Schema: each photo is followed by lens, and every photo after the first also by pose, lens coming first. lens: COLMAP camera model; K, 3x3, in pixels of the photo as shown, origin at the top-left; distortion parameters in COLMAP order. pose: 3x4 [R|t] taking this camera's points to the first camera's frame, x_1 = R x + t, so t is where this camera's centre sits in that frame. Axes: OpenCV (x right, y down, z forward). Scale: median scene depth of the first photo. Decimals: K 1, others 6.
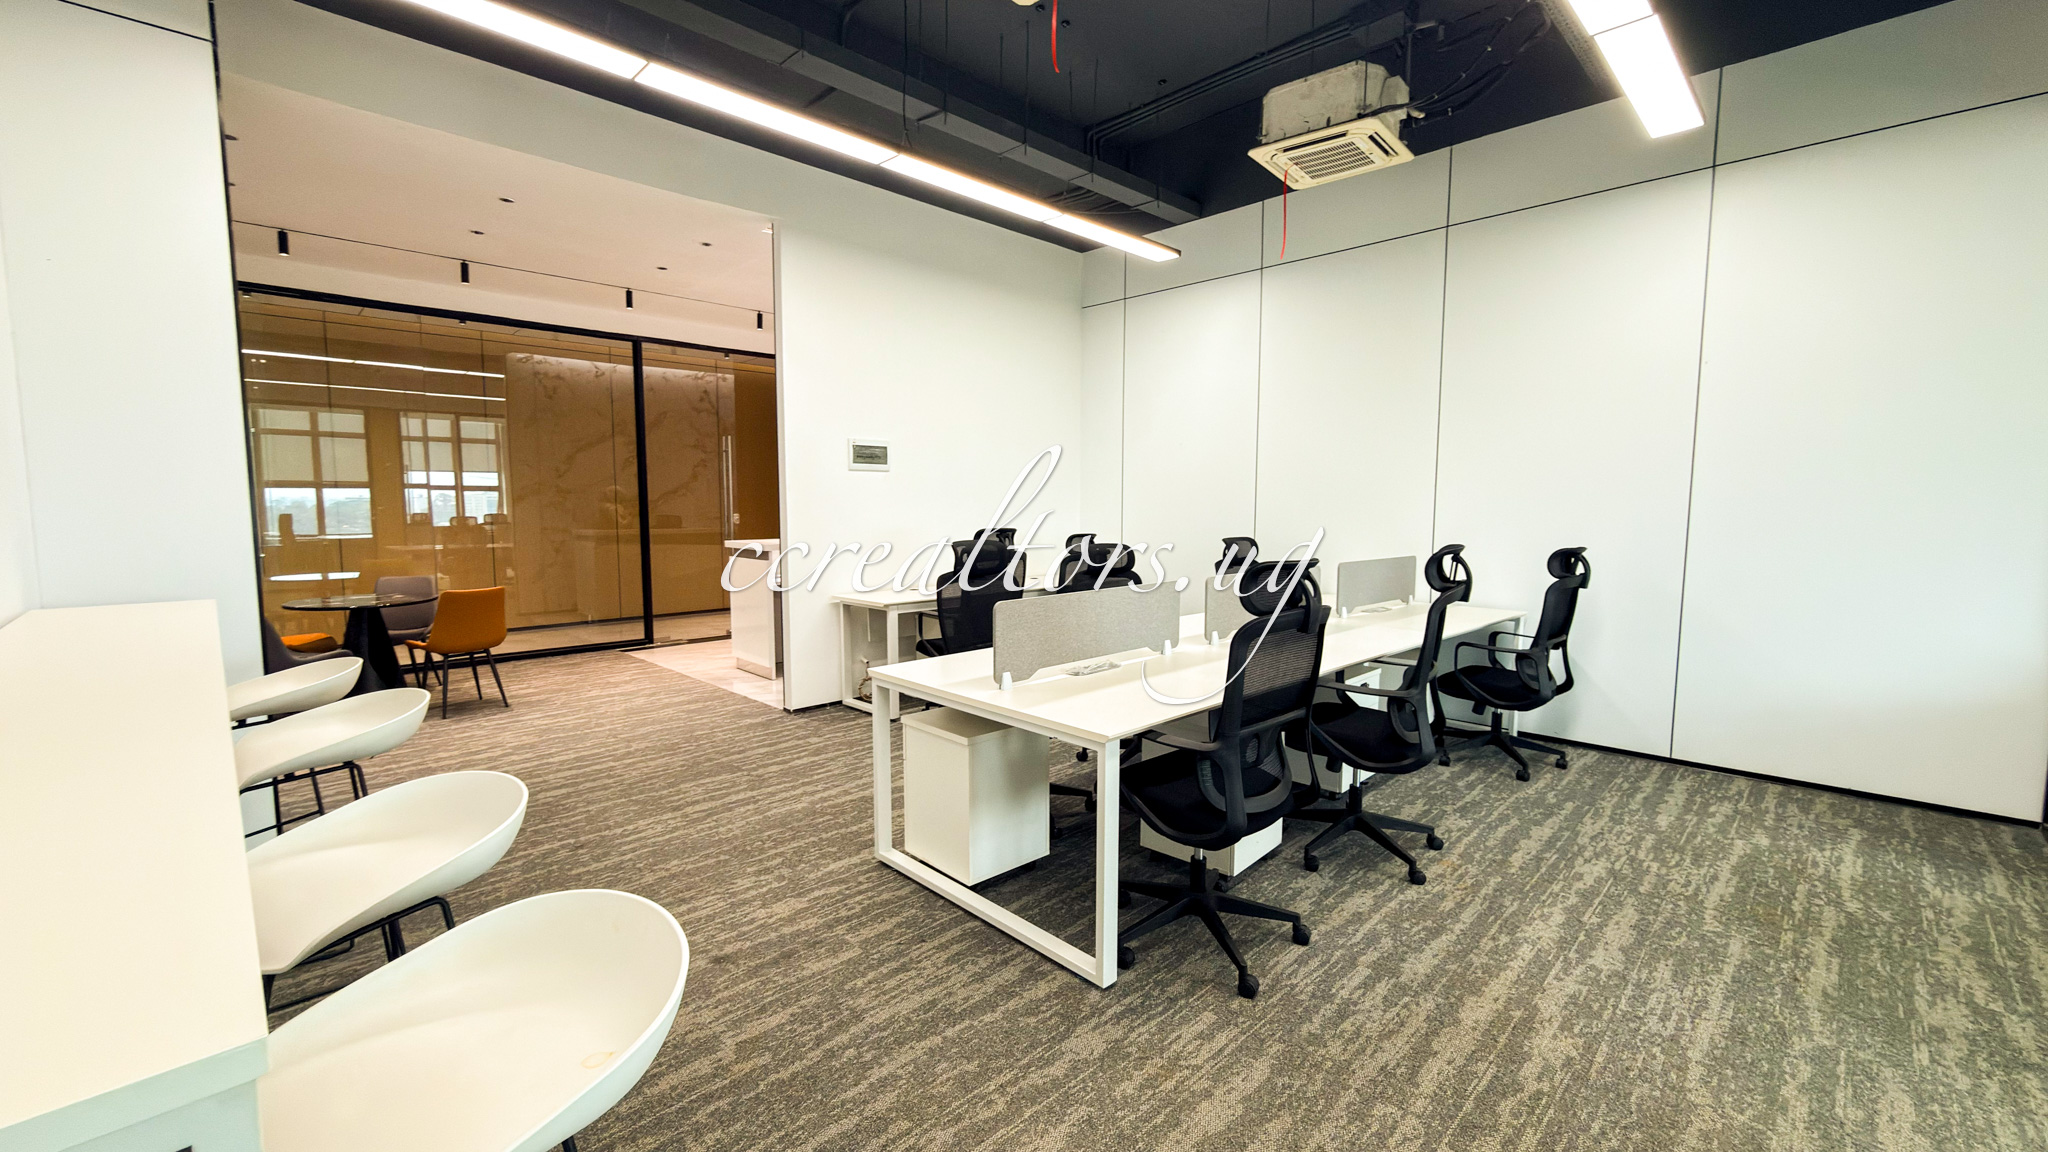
lens RADIAL K [[814.3, 0, 1024.0], [0, 814.3, 576.0], [0, 0, 1]] dist [-0.001903, 0.000022]
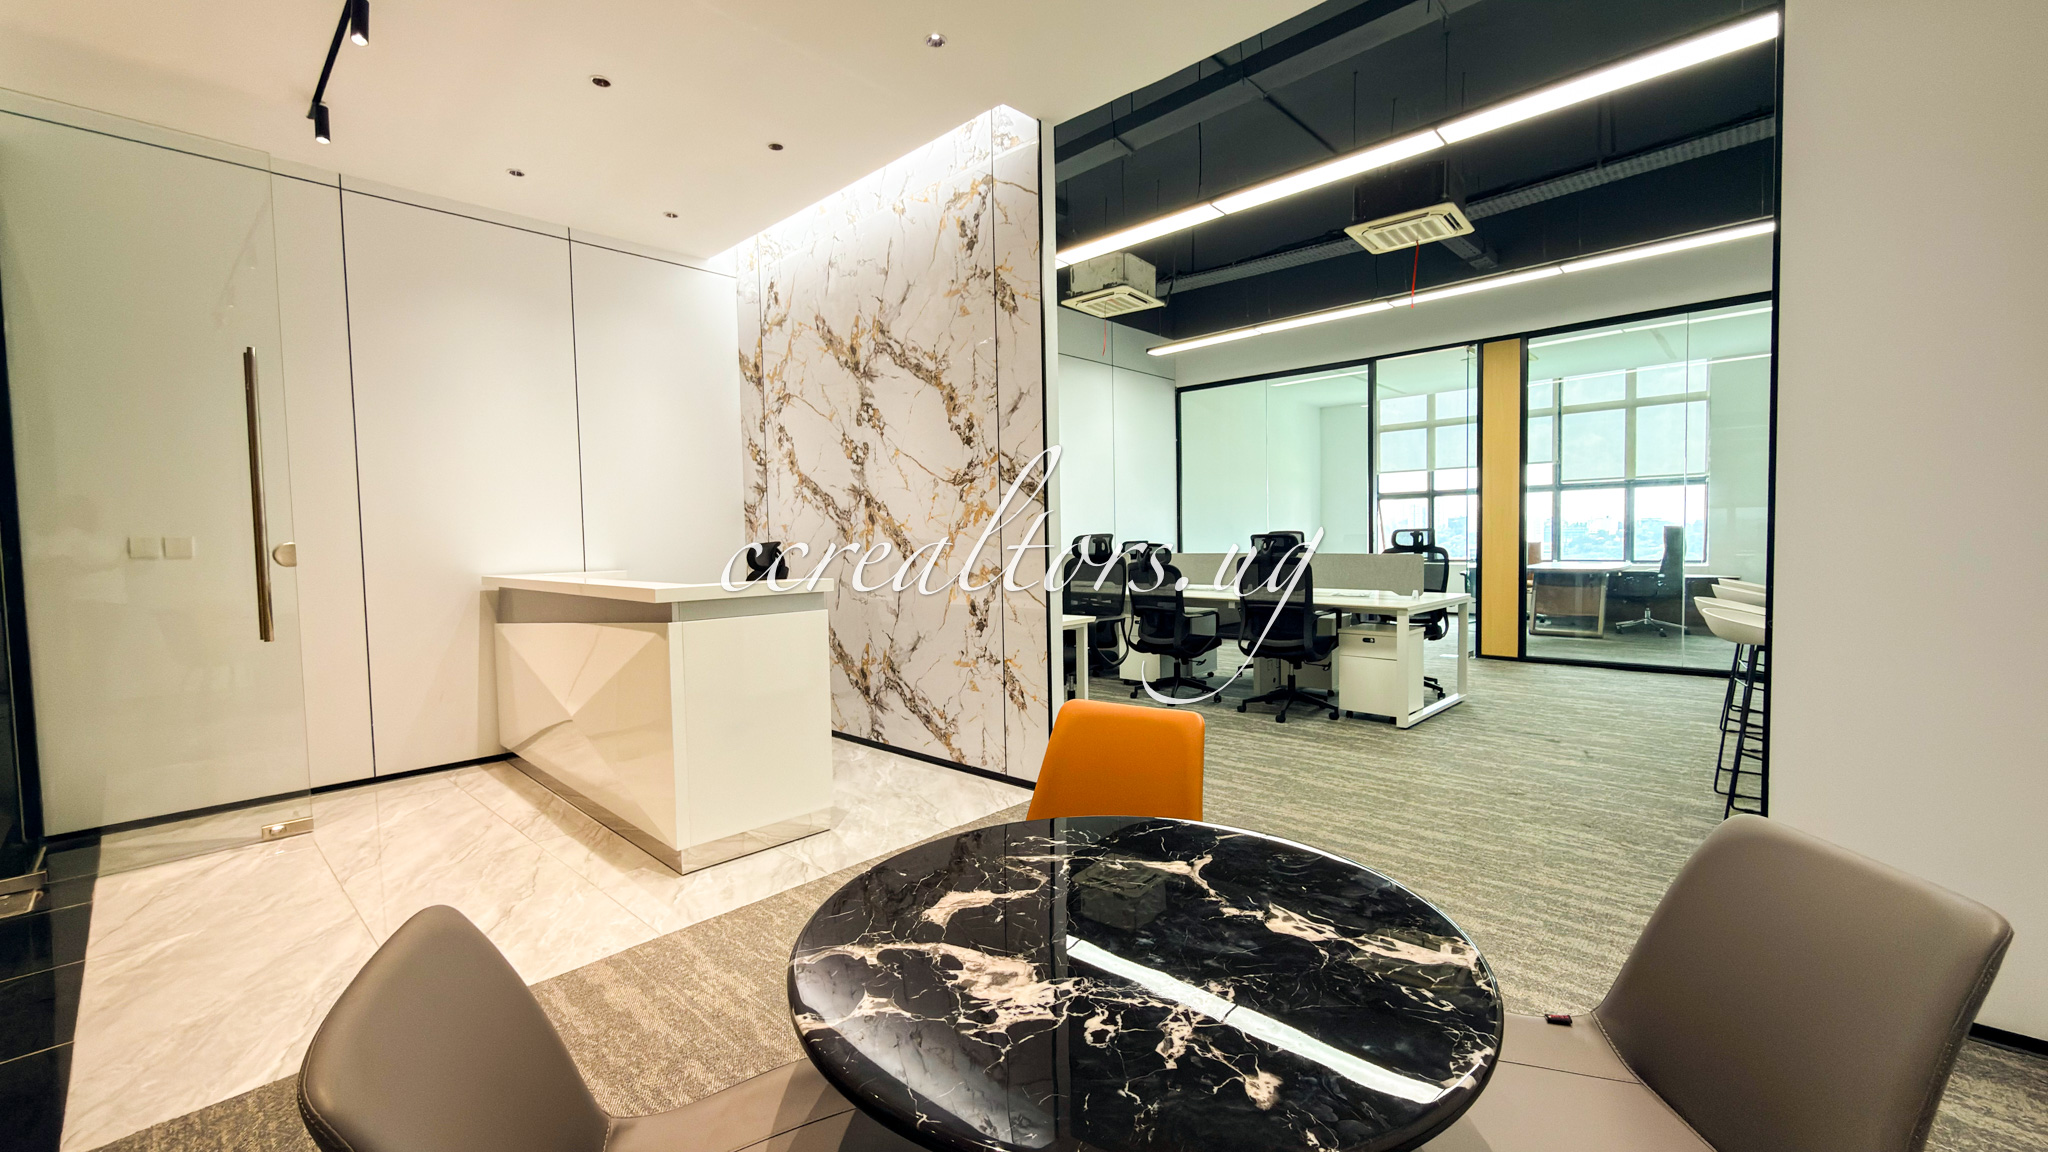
lens RADIAL K [[814.3, 0, 1024.0], [0, 814.3, 576.0], [0, 0, 1]] dist [-0.001903, 0.000022]
pose [[-0.039241, -0.046418, 0.998151, -1.241700], [0.110507, 0.992591, 0.050504, -0.077261], [-0.993100, 0.112284, -0.033820, 1.275101]]
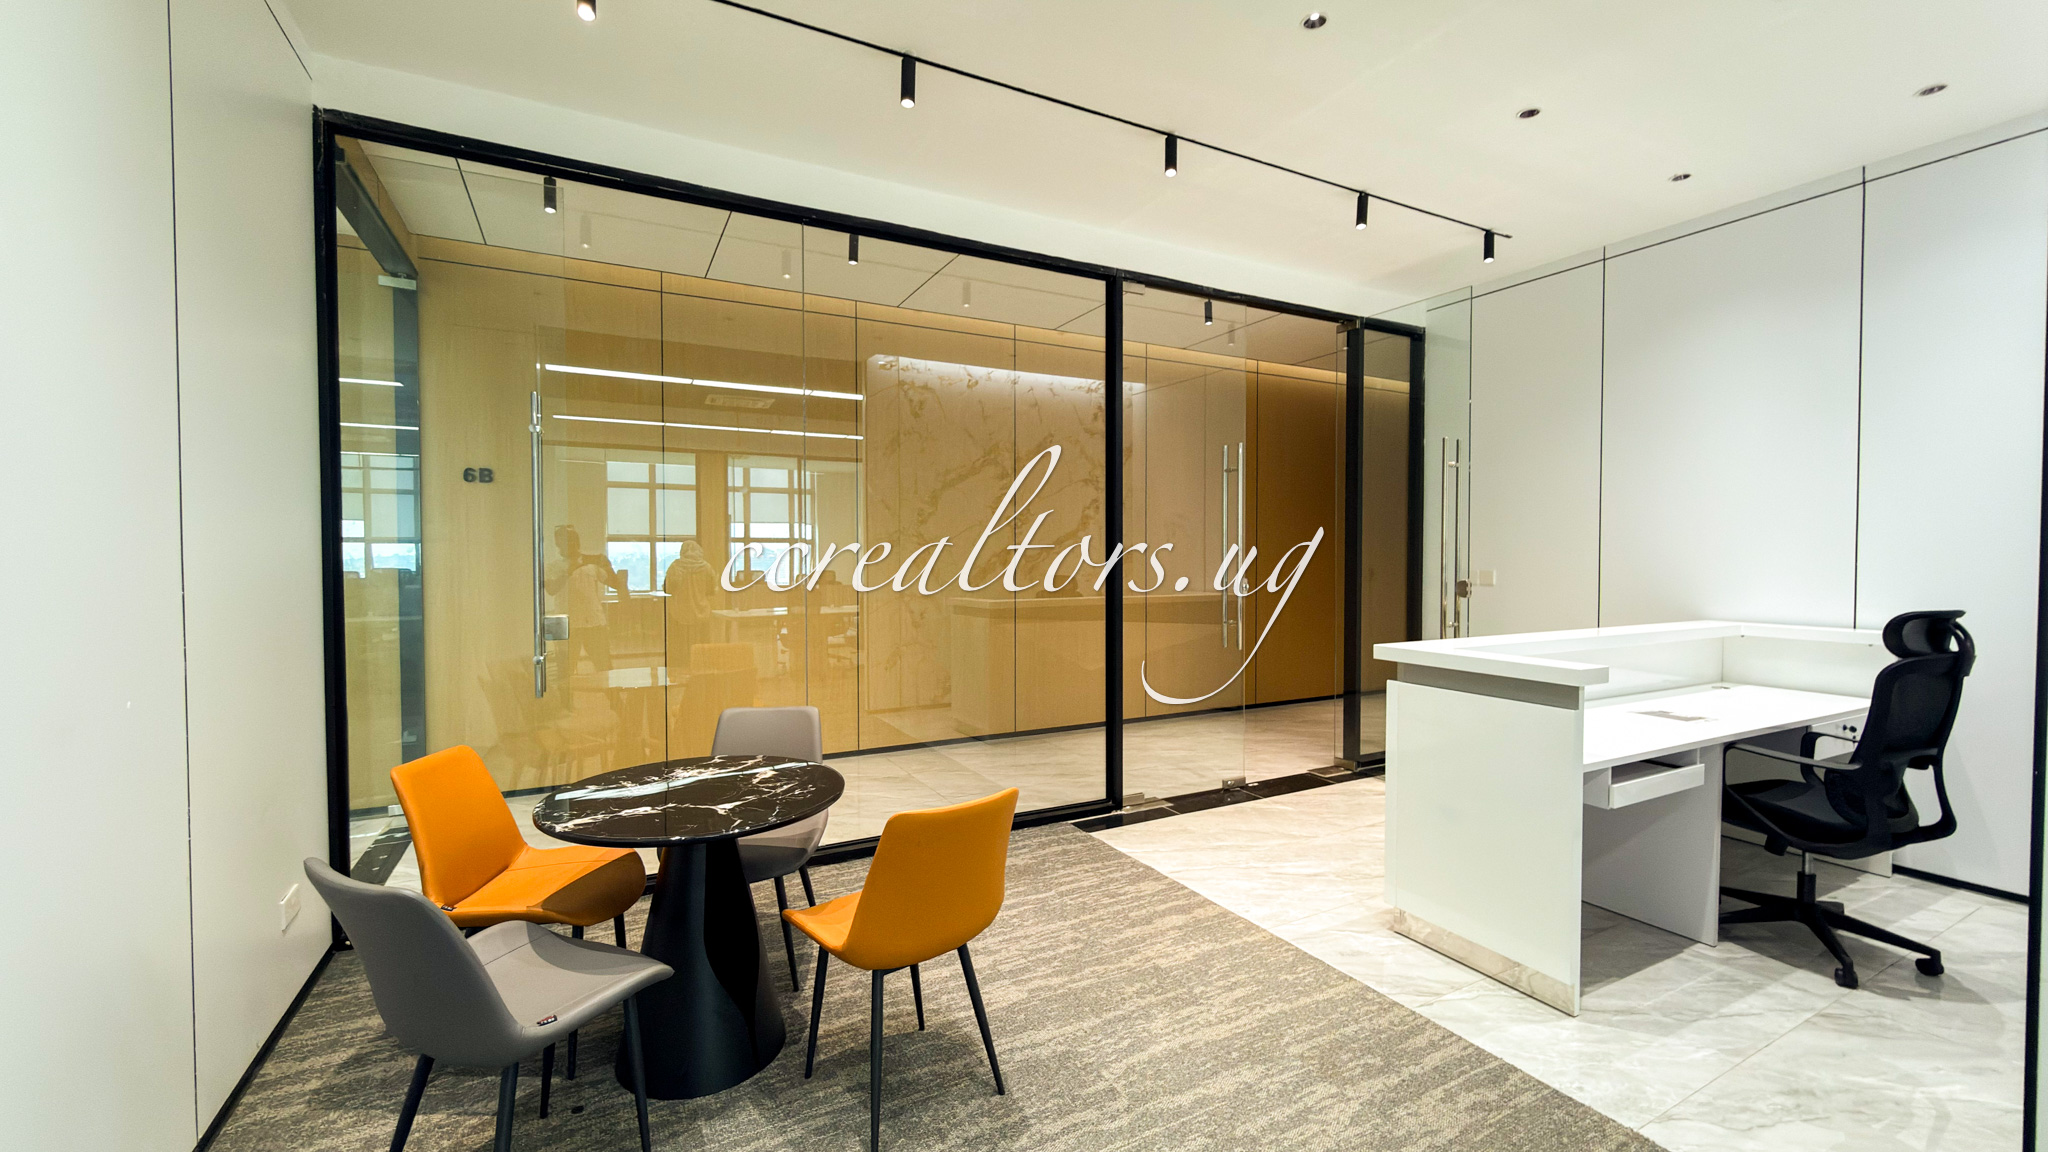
lens RADIAL K [[814.3, 0, 1024.0], [0, 814.3, 576.0], [0, 0, 1]] dist [-0.001903, 0.000022]
pose [[0.958670, 0.005764, -0.284462, -0.660179], [-0.024026, 0.997864, -0.060751, -0.076121], [0.283504, 0.065074, 0.956761, 0.790831]]
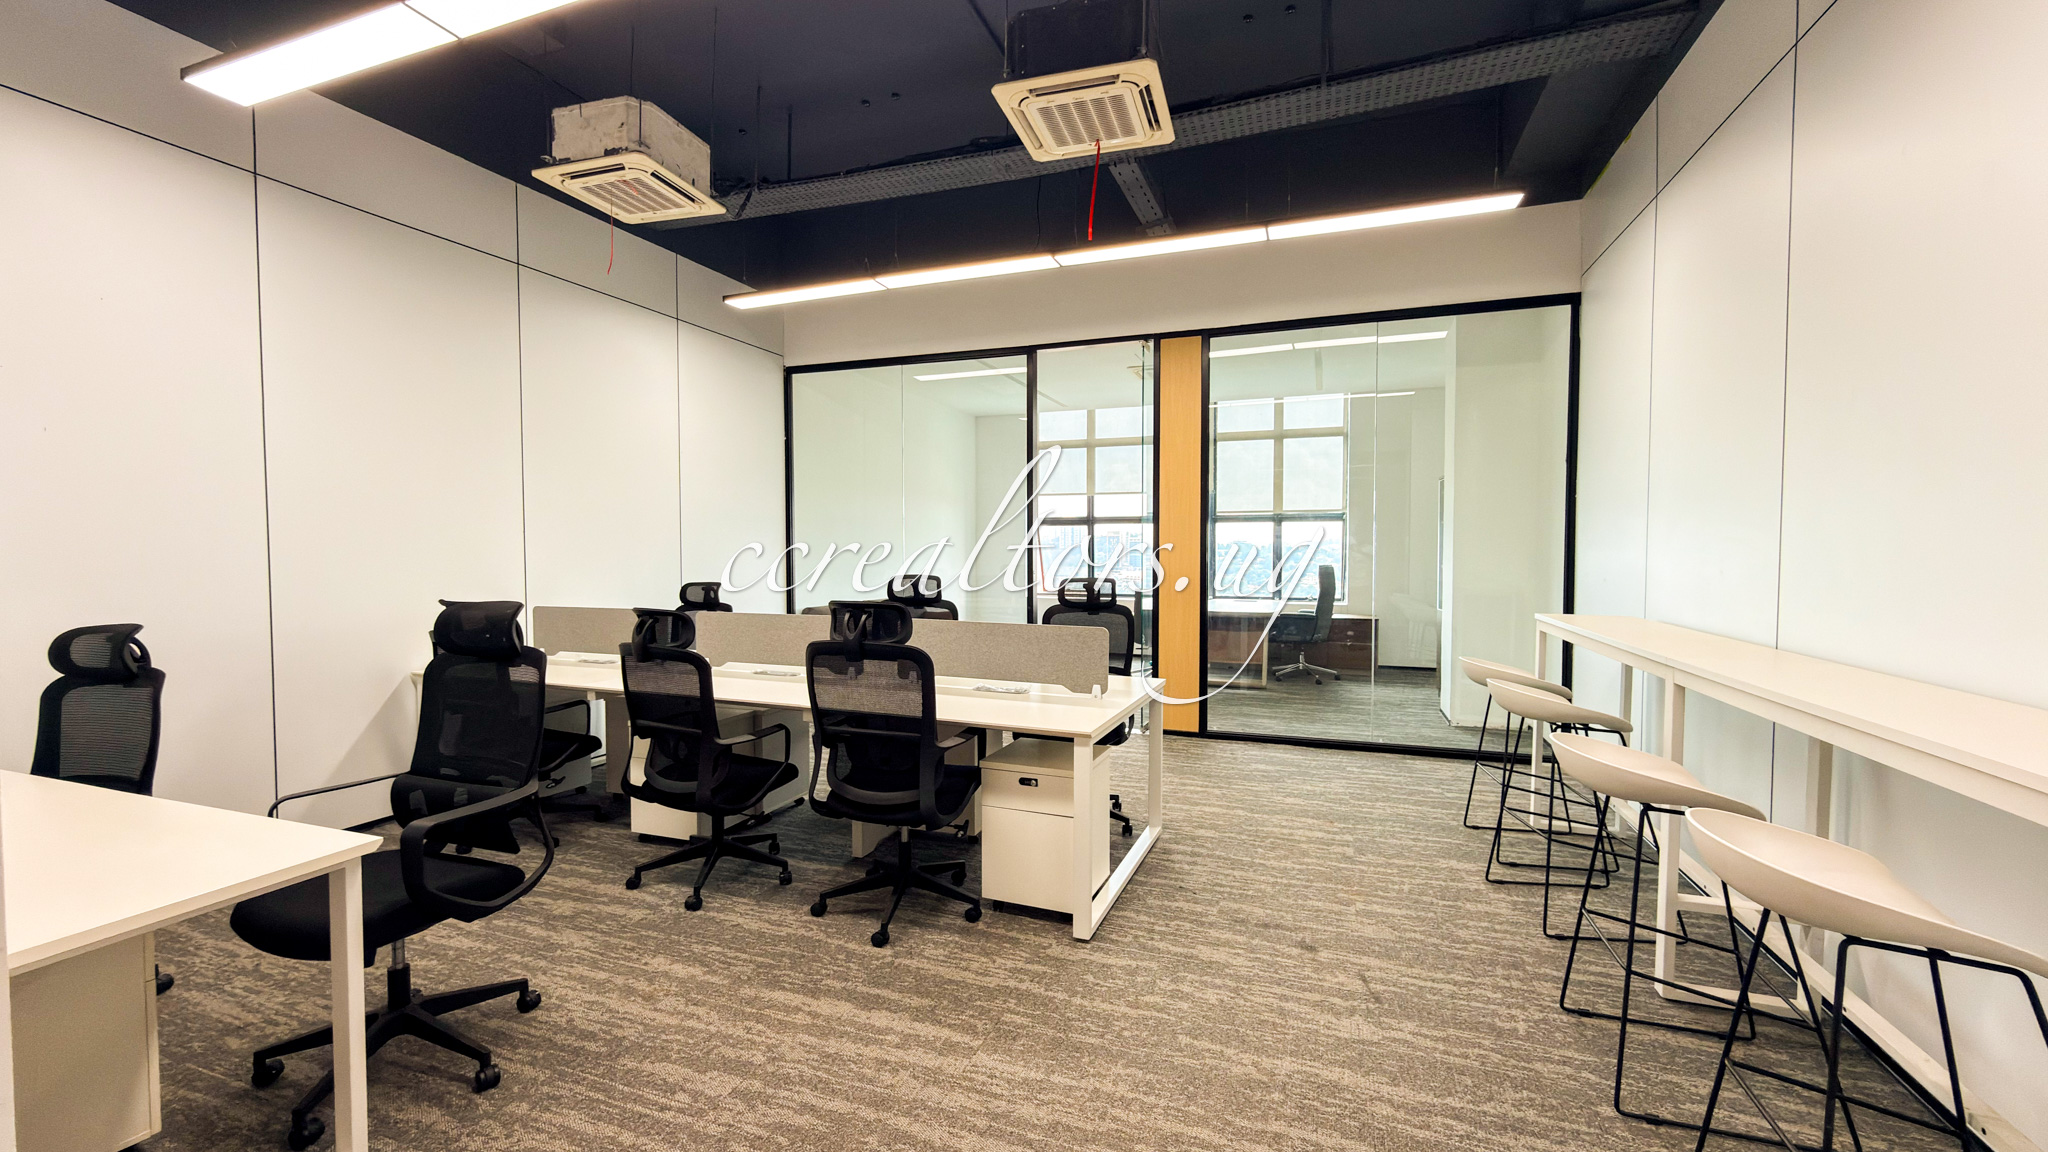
lens RADIAL K [[814.3, 0, 1024.0], [0, 814.3, 576.0], [0, 0, 1]] dist [-0.001903, 0.000022]
pose [[-0.422053, -0.032255, 0.905997, -0.698065], [0.082371, 0.993869, 0.073755, -0.094119], [-0.902821, 0.105756, -0.416809, 1.018455]]
